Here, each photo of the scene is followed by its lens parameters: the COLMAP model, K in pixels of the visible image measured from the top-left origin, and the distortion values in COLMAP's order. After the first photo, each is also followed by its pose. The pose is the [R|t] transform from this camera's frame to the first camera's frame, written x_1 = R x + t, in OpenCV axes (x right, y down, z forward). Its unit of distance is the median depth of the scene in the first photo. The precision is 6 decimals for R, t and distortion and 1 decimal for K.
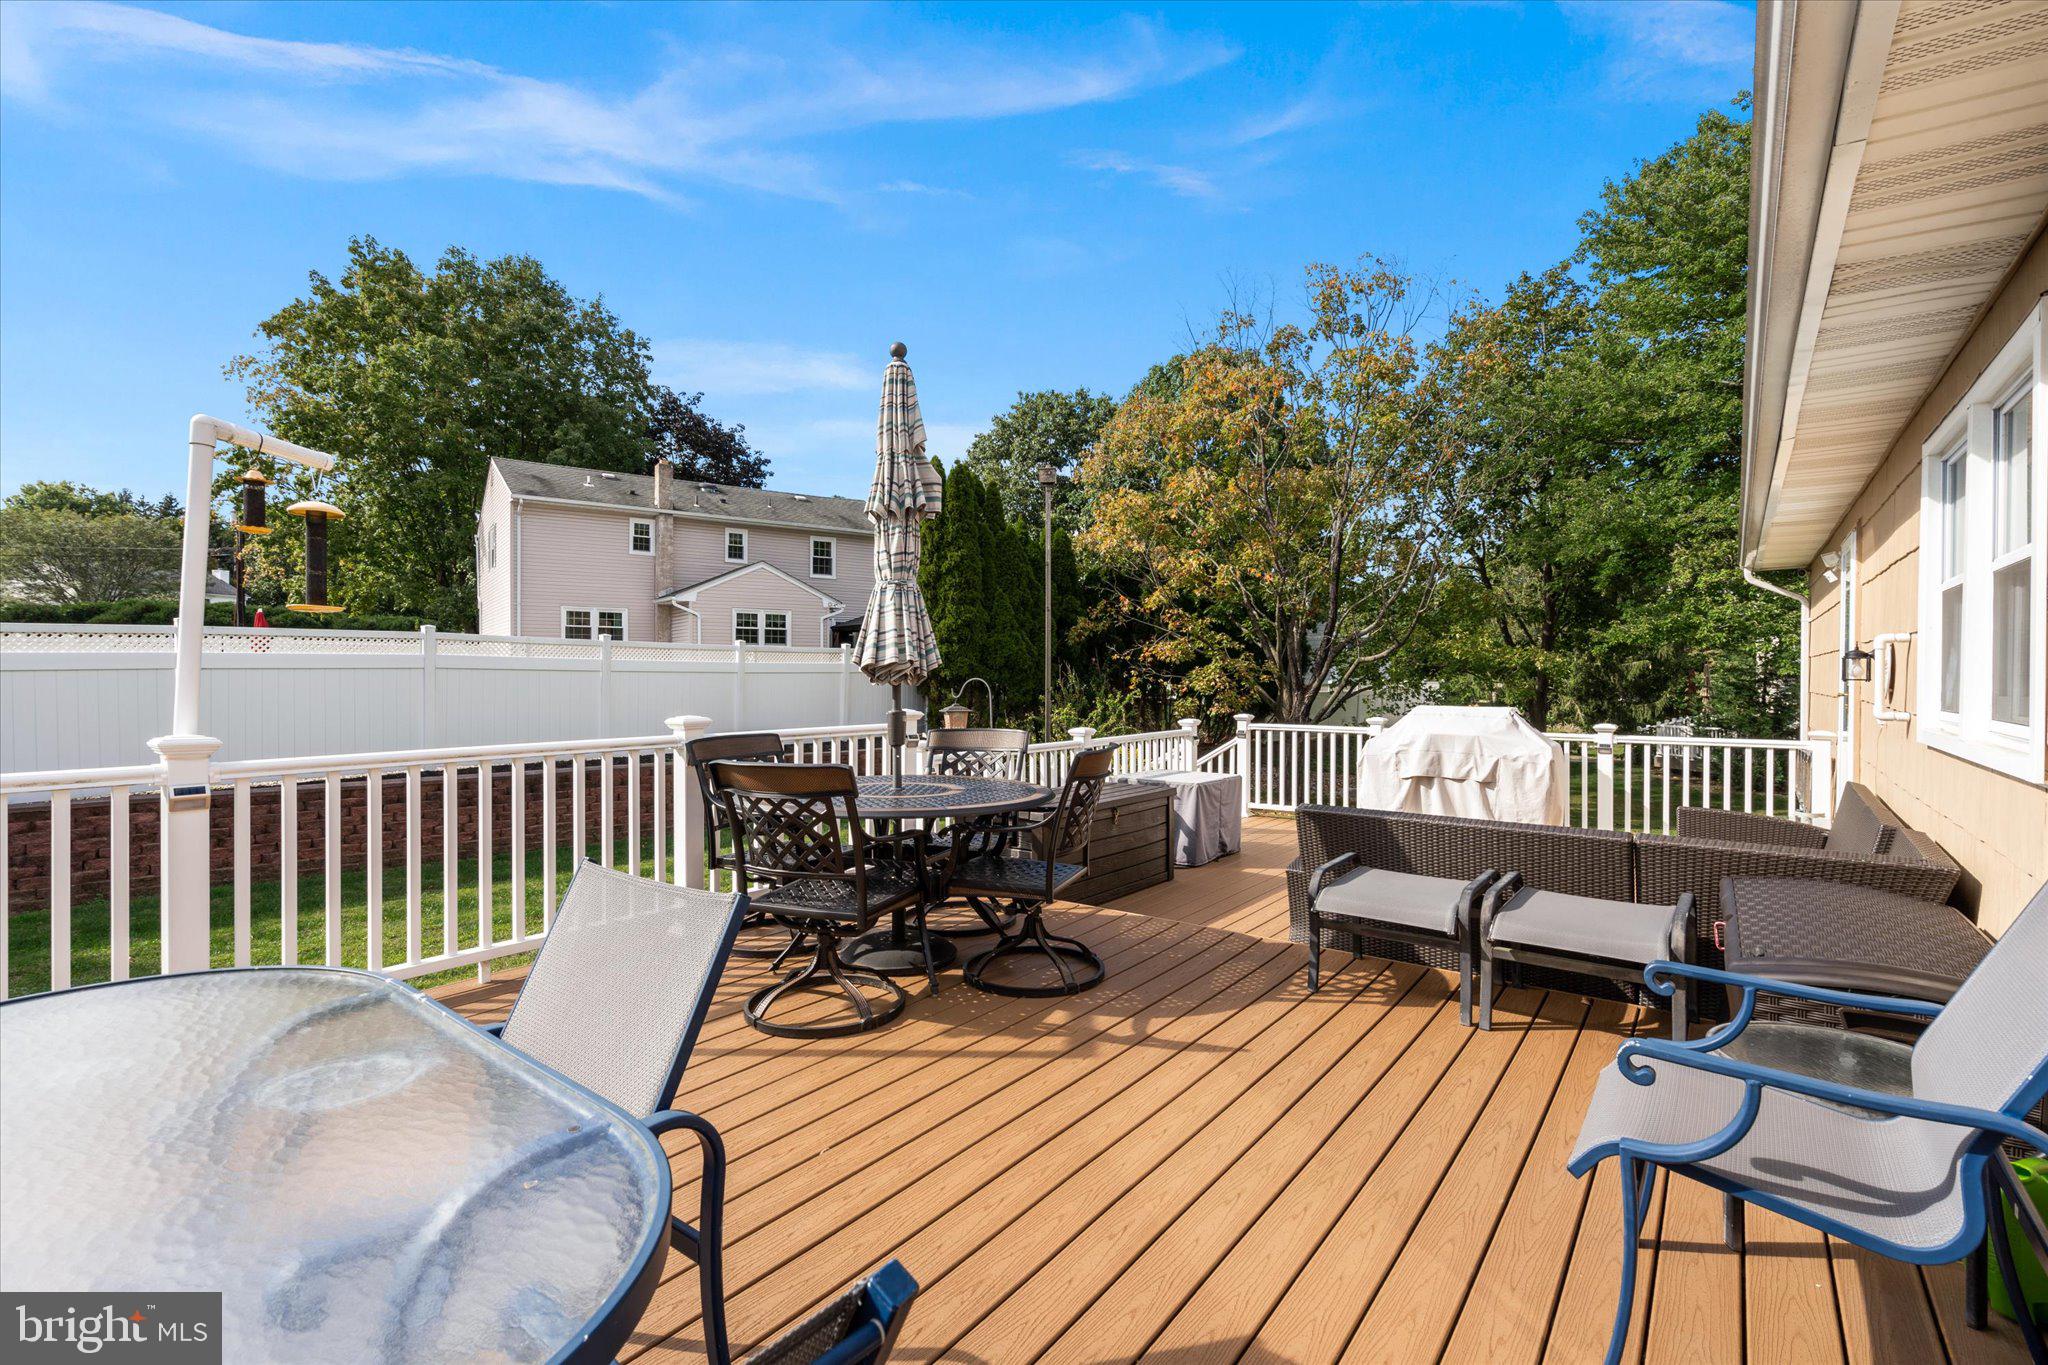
lens RADIAL K [[939.7, 0, 1023.5], [0, 939.7, 678.0], [0, 0, 1]] dist [-0.001111, -0.000110]
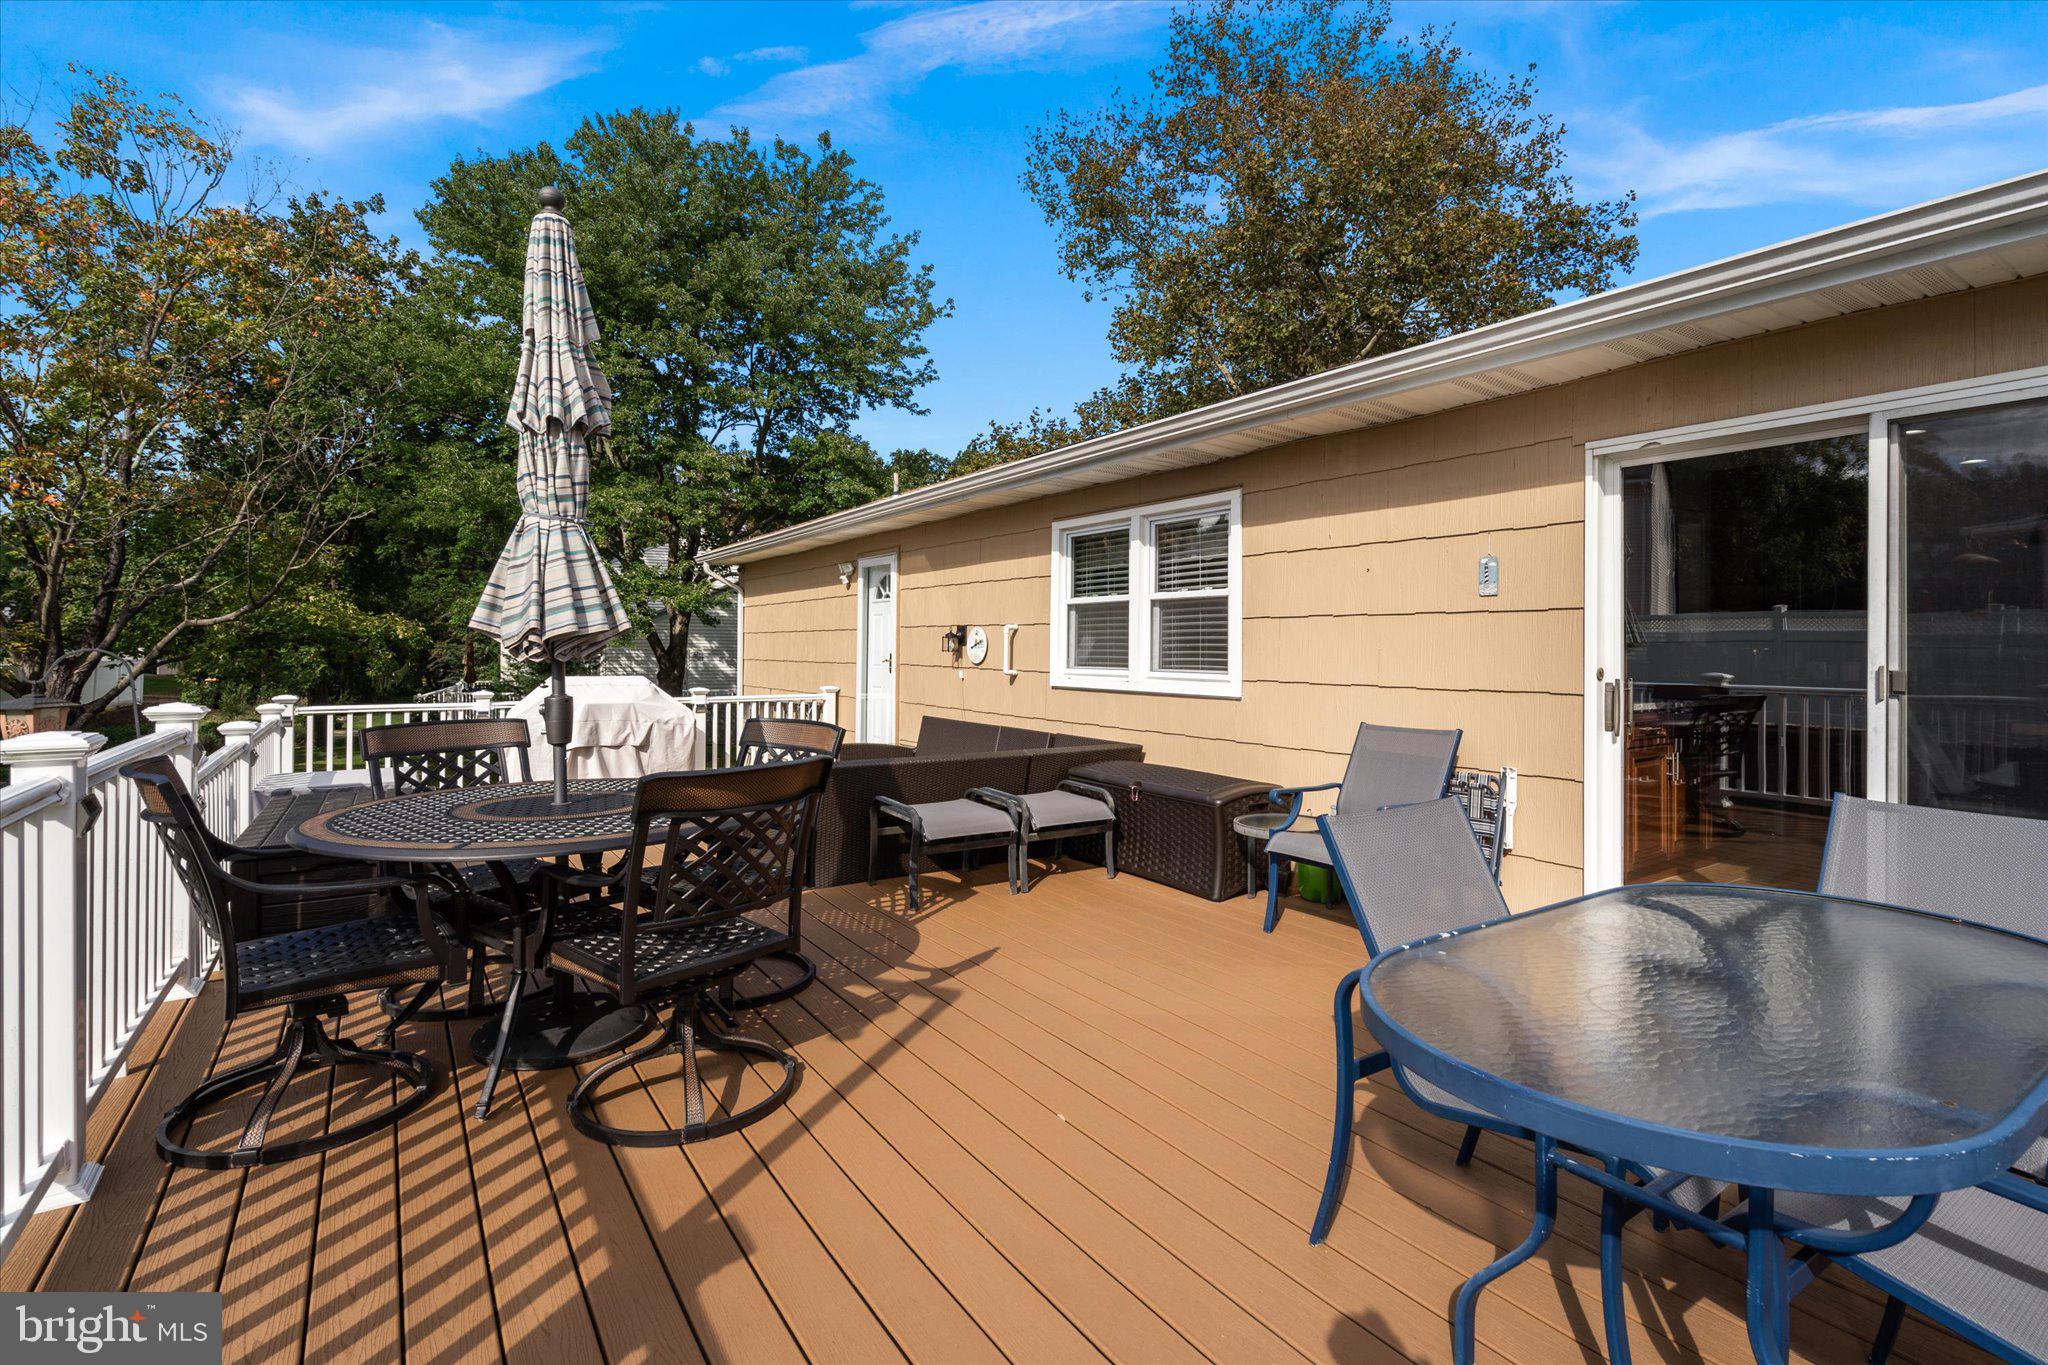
lens RADIAL K [[939.7, 0, 1035.1], [0, 939.7, 651.7], [0, 0, 1]] dist [-0.001111, -0.000110]
pose [[0.305413, -0.002817, 0.952216, -0.853638], [-0.003560, 0.999985, 0.004100, -0.006791], [-0.952213, -0.004643, 0.305399, 0.510017]]
